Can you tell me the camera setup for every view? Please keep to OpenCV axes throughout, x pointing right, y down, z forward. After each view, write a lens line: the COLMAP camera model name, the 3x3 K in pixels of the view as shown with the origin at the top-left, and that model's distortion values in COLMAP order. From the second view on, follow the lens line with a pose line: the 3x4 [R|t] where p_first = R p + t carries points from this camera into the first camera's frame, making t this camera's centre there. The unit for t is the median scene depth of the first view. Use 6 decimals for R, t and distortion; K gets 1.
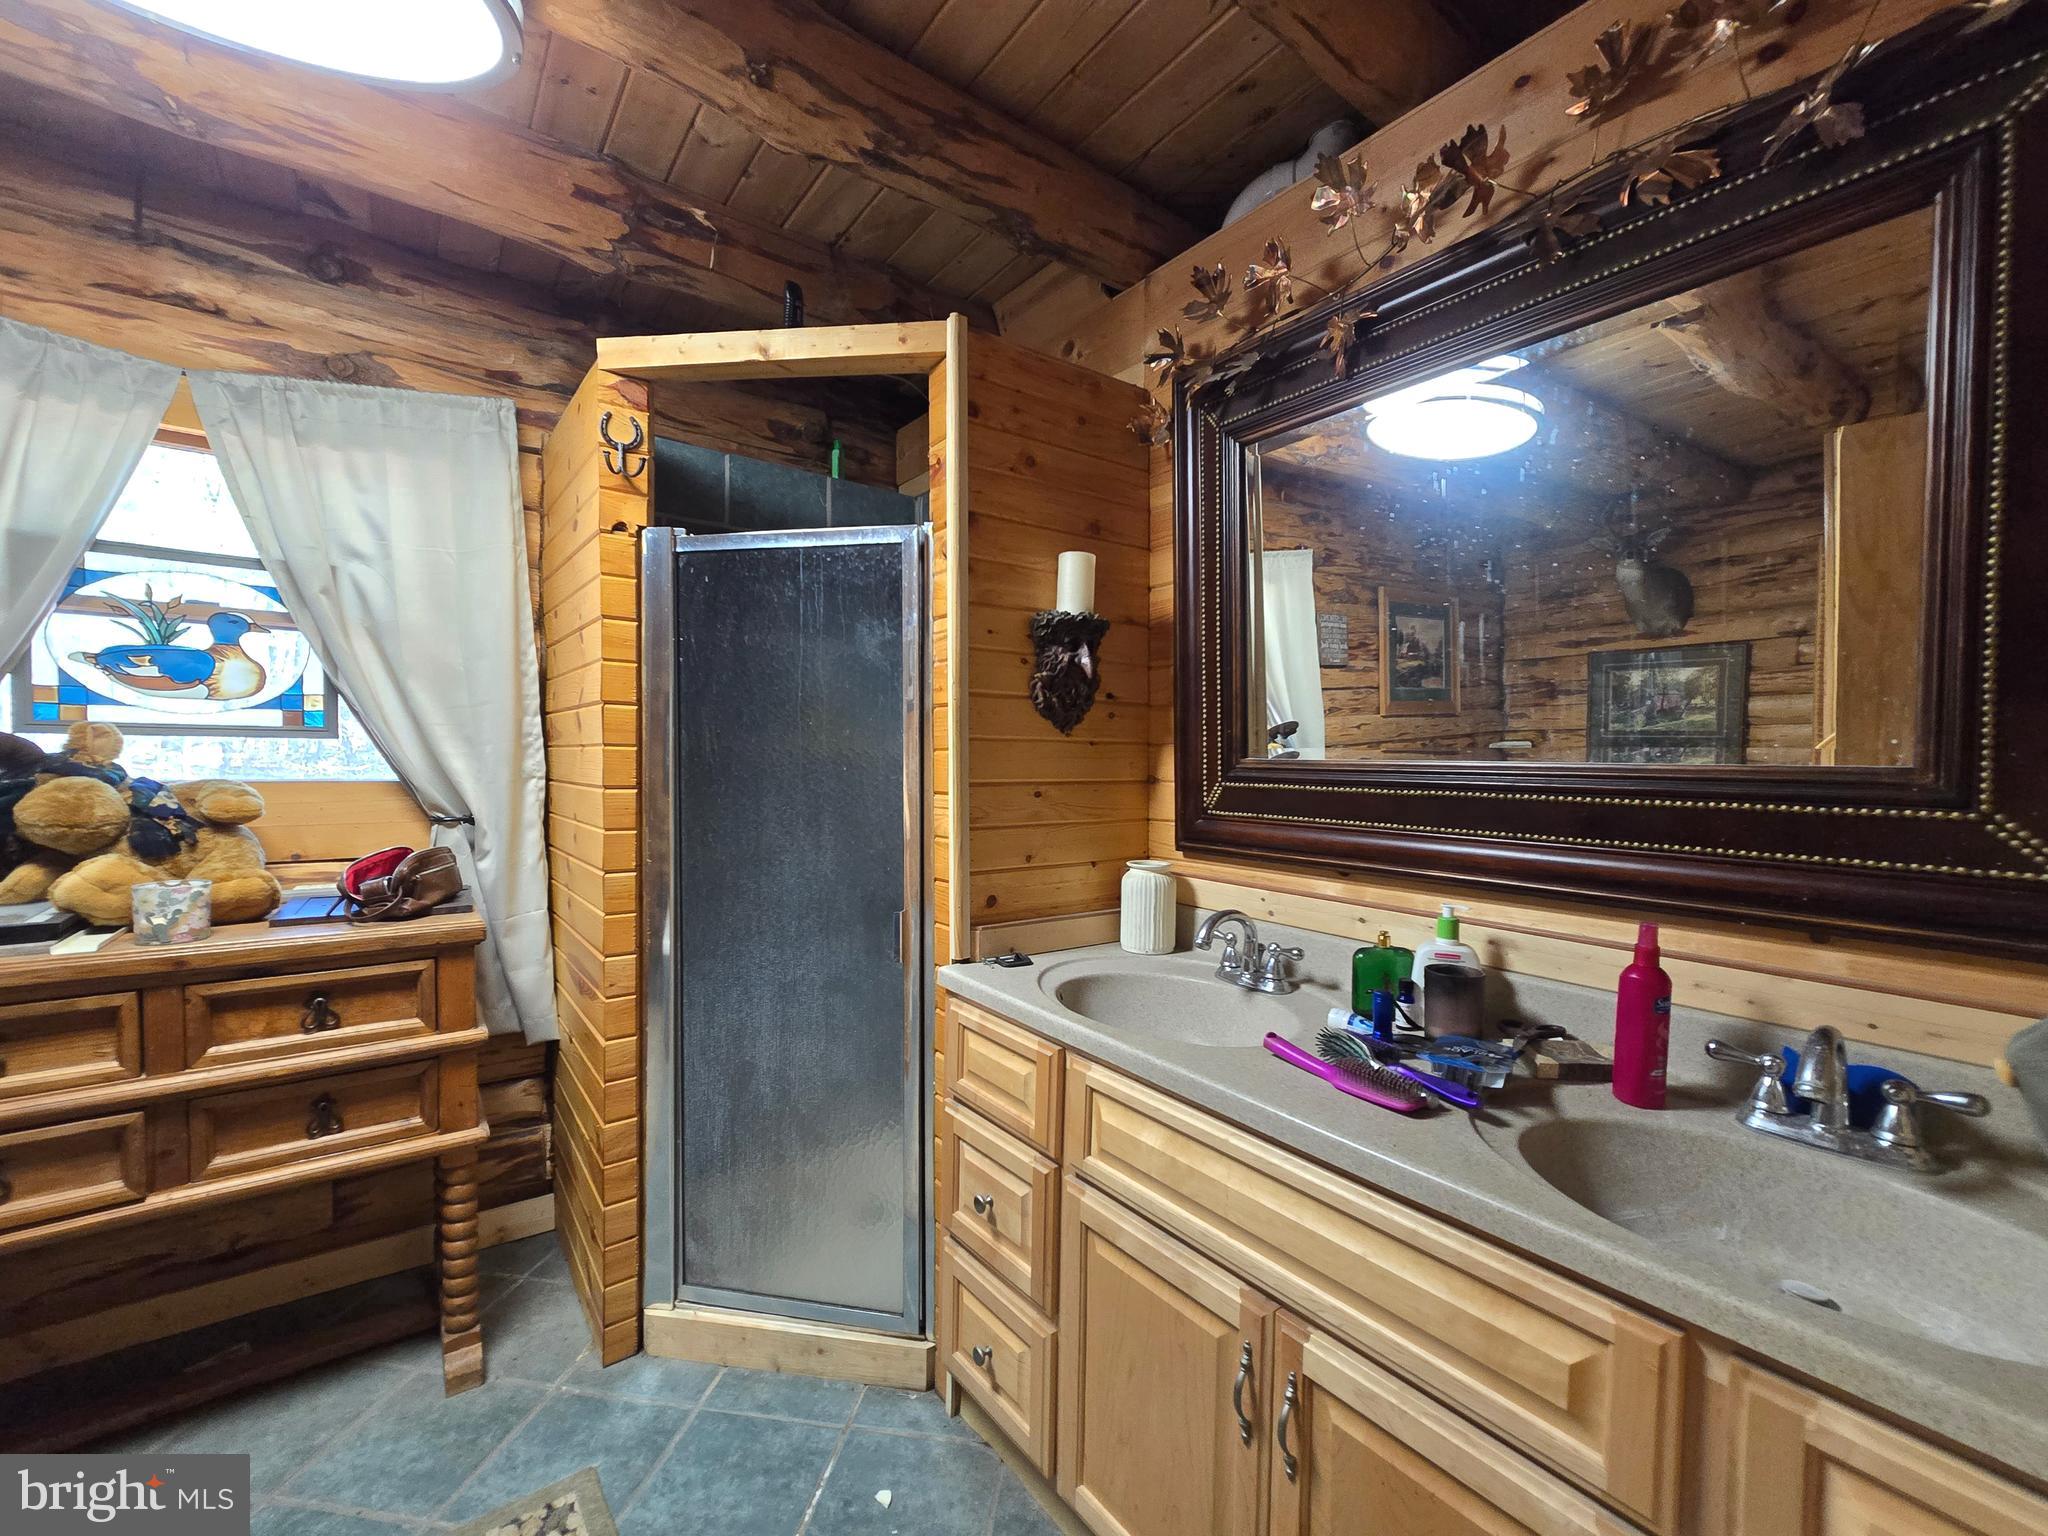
lens RADIAL K [[837.9, 0, 1018.4], [0, 837.9, 782.5], [0, 0, 1]] dist [-0.003758, 0.000301]
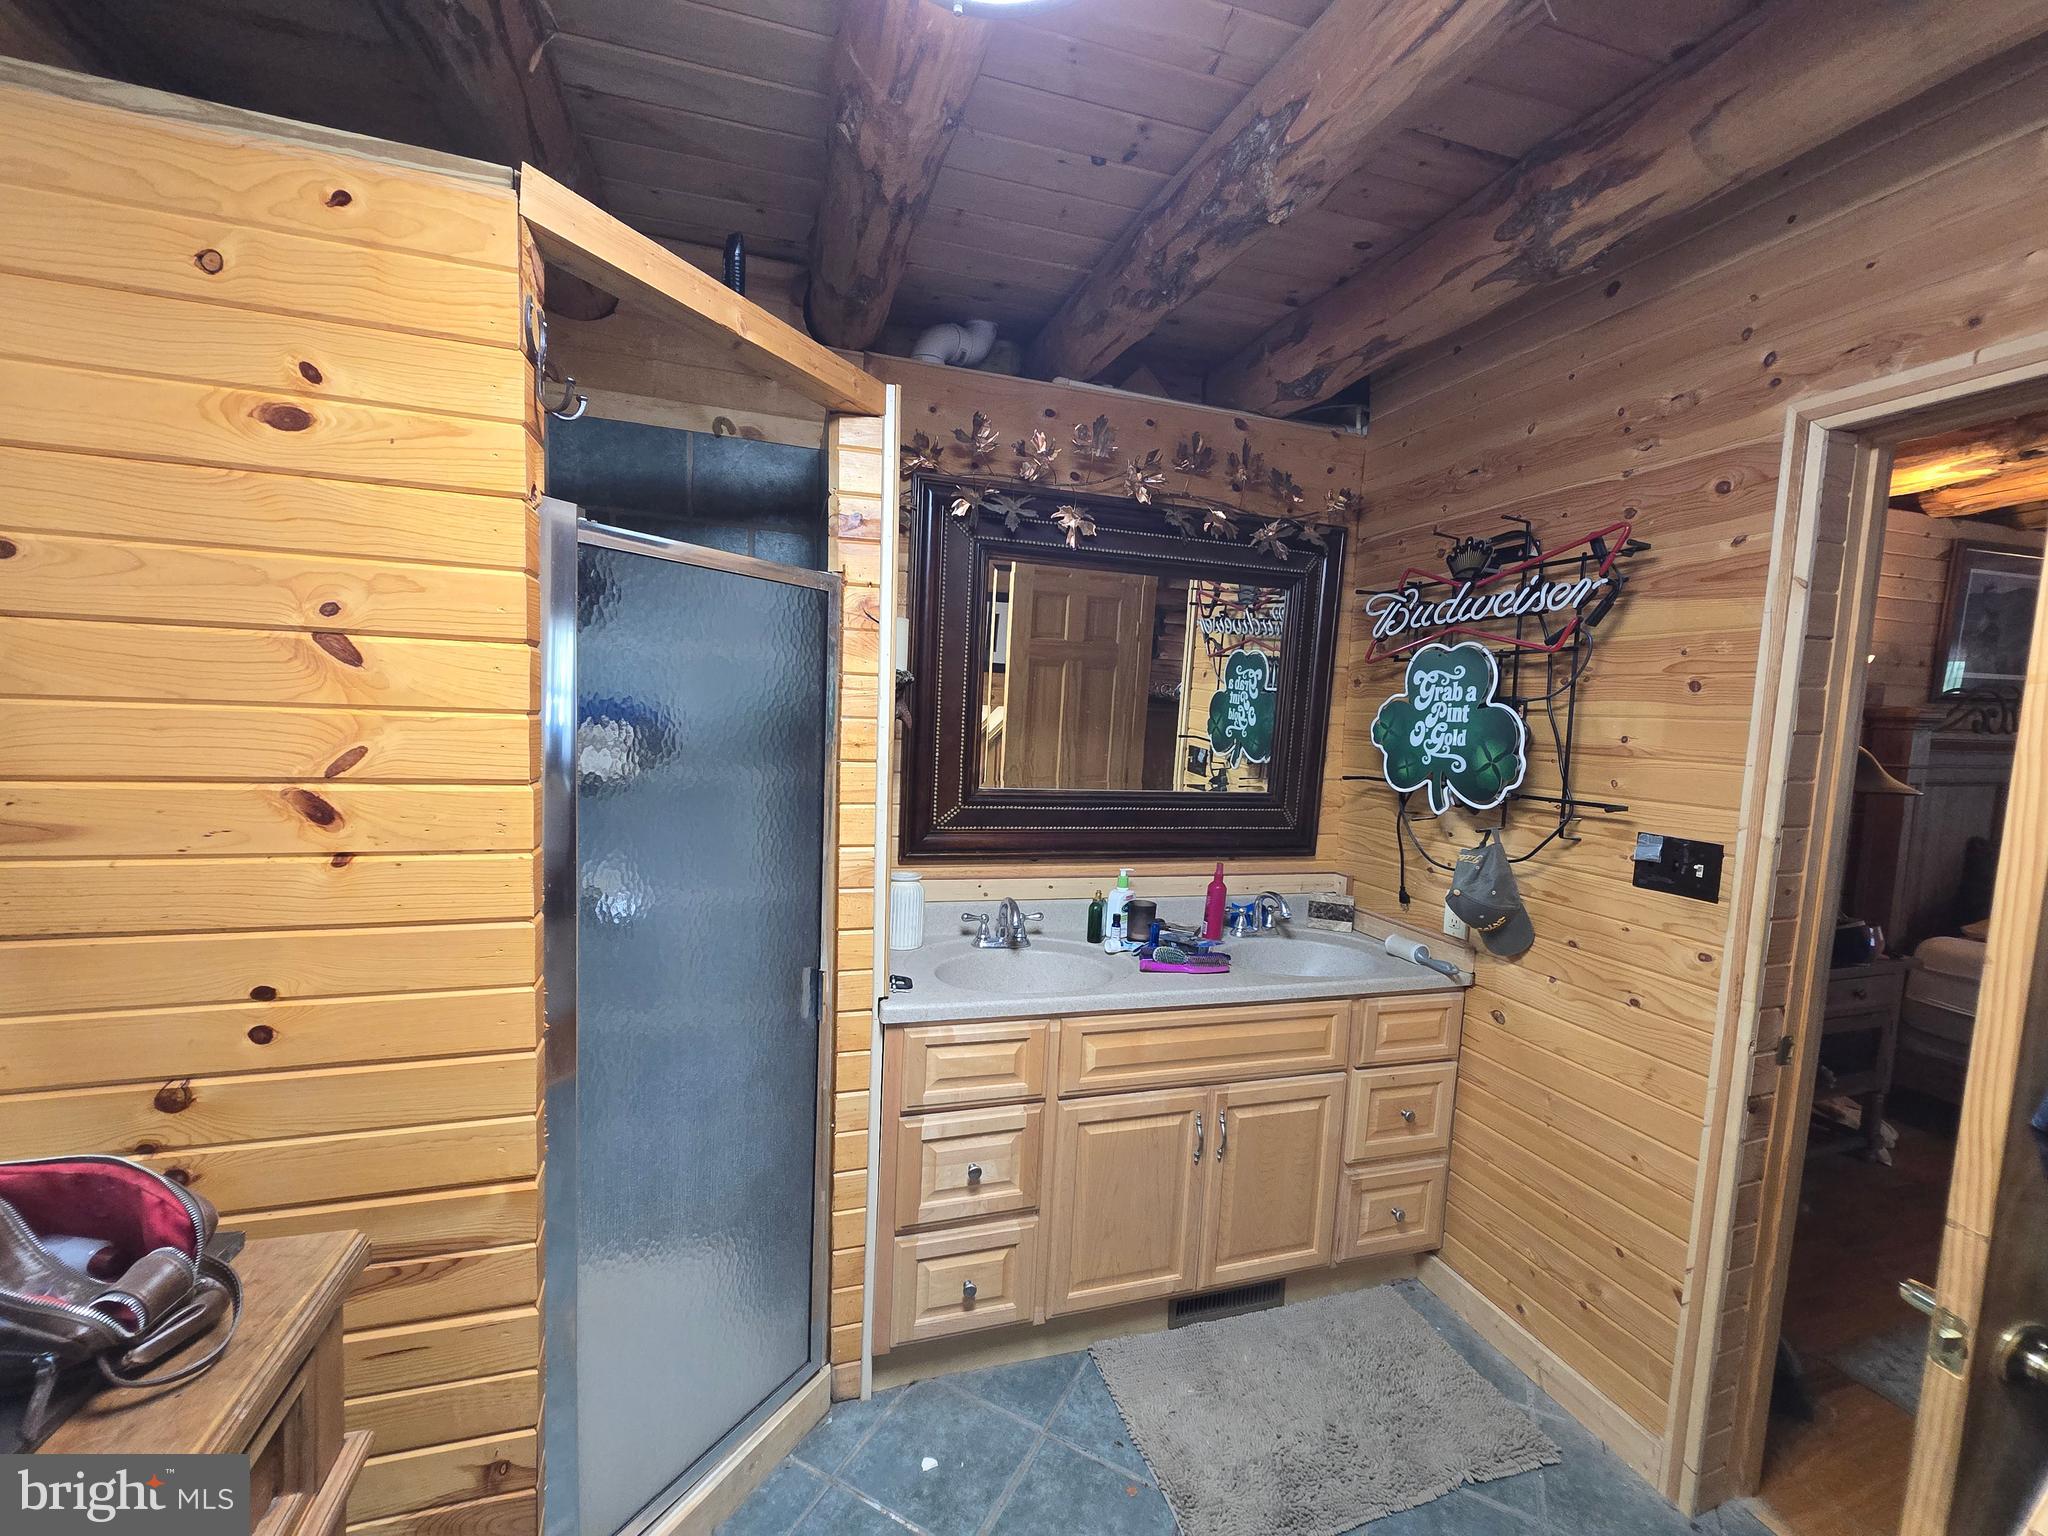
lens RADIAL K [[837.9, 0, 1018.4], [0, 837.9, 782.5], [0, 0, 1]] dist [-0.003758, 0.000301]
pose [[0.343586, -0.081998, 0.935535, -0.935172], [-0.005089, 0.996004, 0.089167, -0.150938], [-0.939108, -0.035398, 0.341795, 0.438583]]
